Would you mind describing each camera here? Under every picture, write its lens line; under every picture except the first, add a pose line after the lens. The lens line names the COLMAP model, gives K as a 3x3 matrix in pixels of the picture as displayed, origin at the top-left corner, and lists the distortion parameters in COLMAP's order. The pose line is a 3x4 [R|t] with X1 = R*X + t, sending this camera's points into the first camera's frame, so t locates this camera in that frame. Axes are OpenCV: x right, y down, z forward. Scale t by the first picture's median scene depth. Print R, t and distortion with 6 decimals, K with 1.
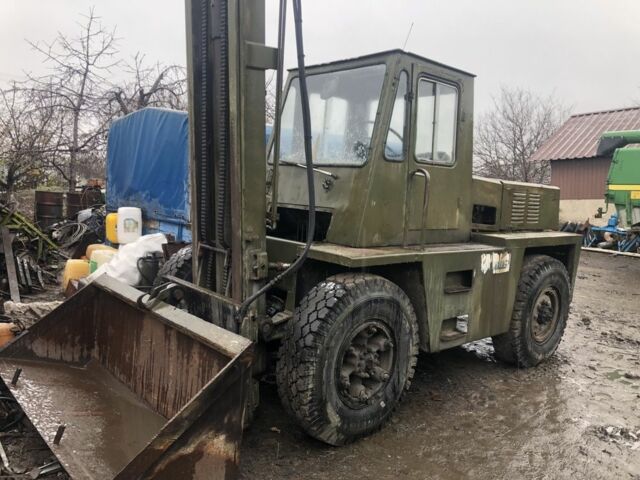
lens RADIAL K [[521.3, 0, 318.2], [0, 521.3, 239.0], [0, 0, 1]] dist [0.011957, -0.000048]
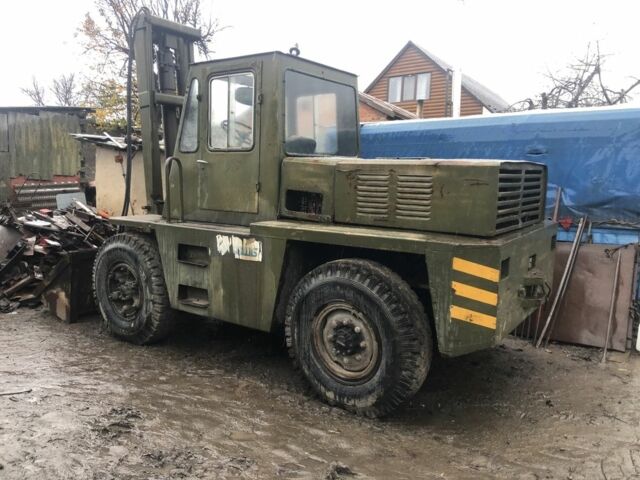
lens RADIAL K [[521.3, 0, 317.7], [0, 521.3, 241.5], [0, 0, 1]] dist [0.011957, -0.000048]
pose [[0.227951, 0.069739, -0.971172, 1.344914], [-0.107655, 0.993121, 0.046047, -0.025762], [0.967703, 0.094055, 0.233890, 0.946336]]
